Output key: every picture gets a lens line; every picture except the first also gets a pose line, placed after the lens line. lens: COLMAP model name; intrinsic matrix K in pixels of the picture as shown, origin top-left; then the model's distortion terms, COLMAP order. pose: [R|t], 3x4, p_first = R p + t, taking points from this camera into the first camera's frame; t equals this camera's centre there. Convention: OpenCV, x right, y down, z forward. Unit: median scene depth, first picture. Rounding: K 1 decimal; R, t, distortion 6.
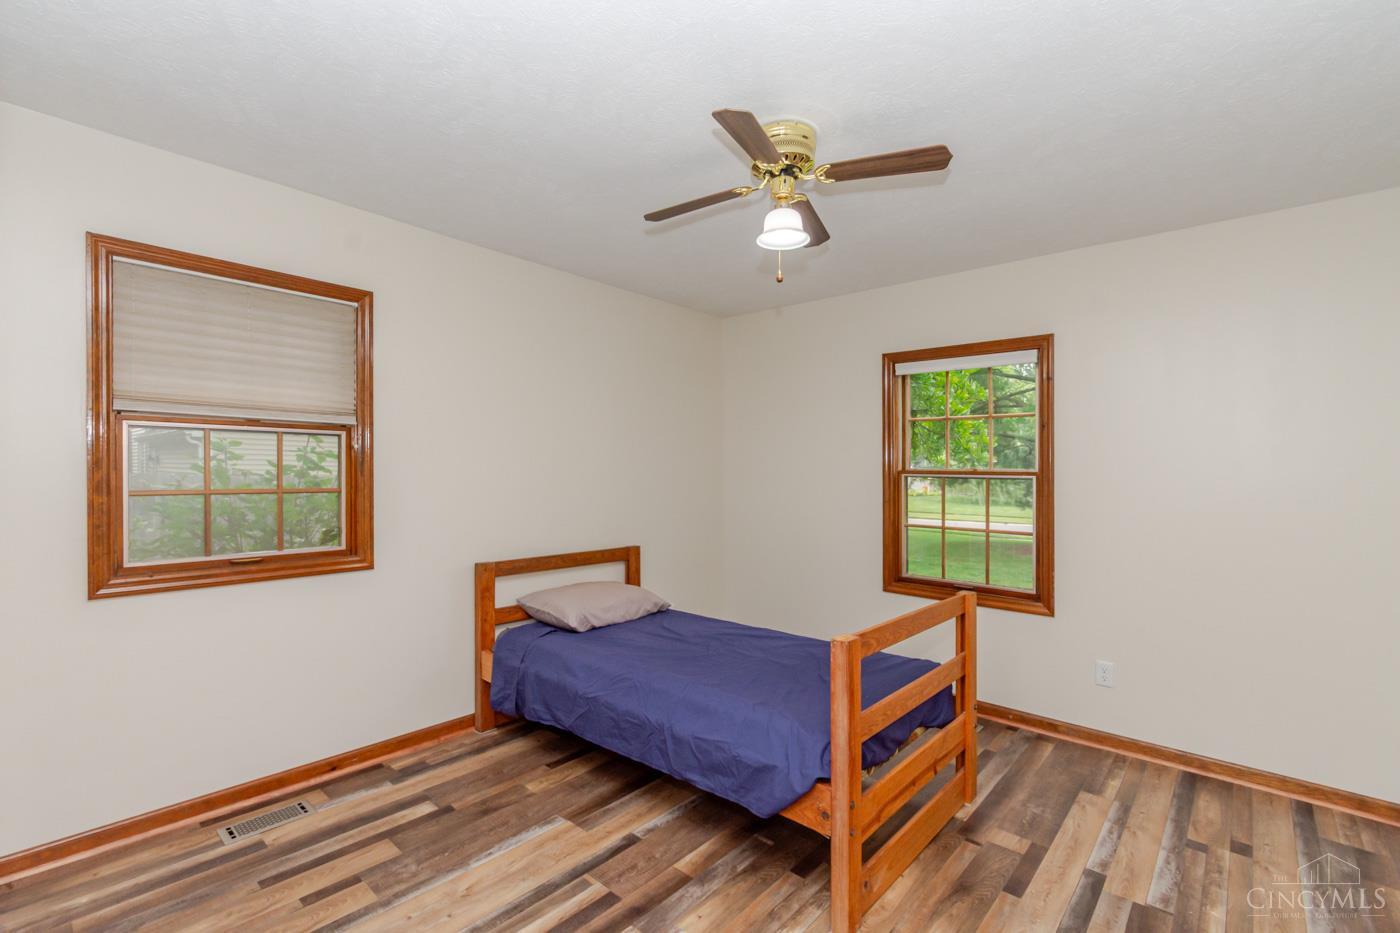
lens RADIAL K [[654.9, 0, 691.5], [0, 654.9, 467.9], [0, 0, 1]] dist [0.015277, 0.000042]
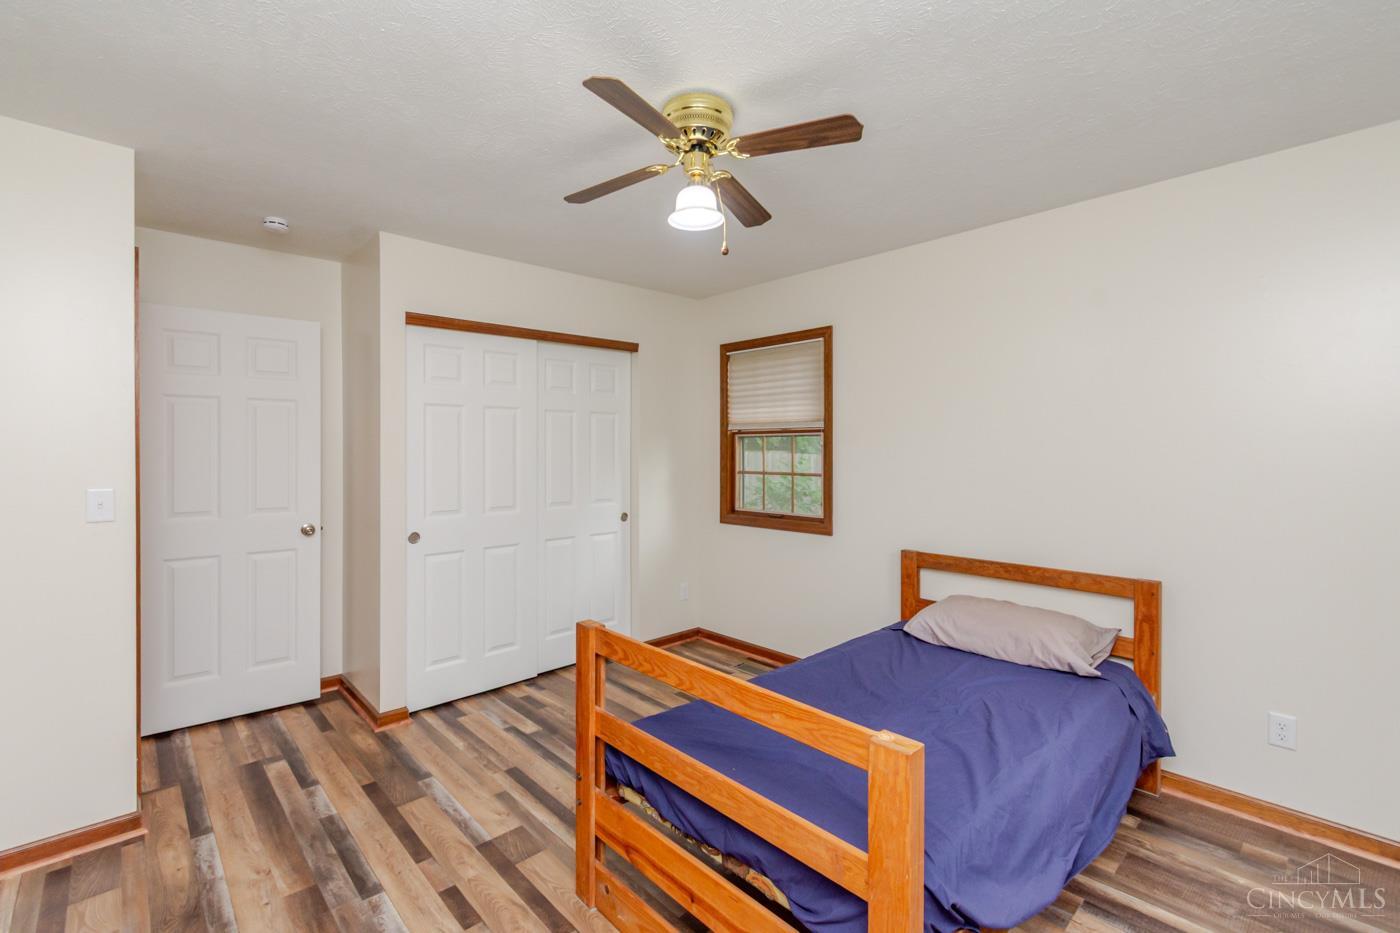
lens RADIAL K [[625.9, 0, 690.7], [0, 625.9, 449.6], [0, 0, 1]] dist [-0.000116, -0.000072]
pose [[-0.097180, -0.008596, -0.995230, 0.990373], [0.002631, 0.999957, -0.008893, -0.010995], [0.995263, -0.003483, -0.097153, 1.041709]]
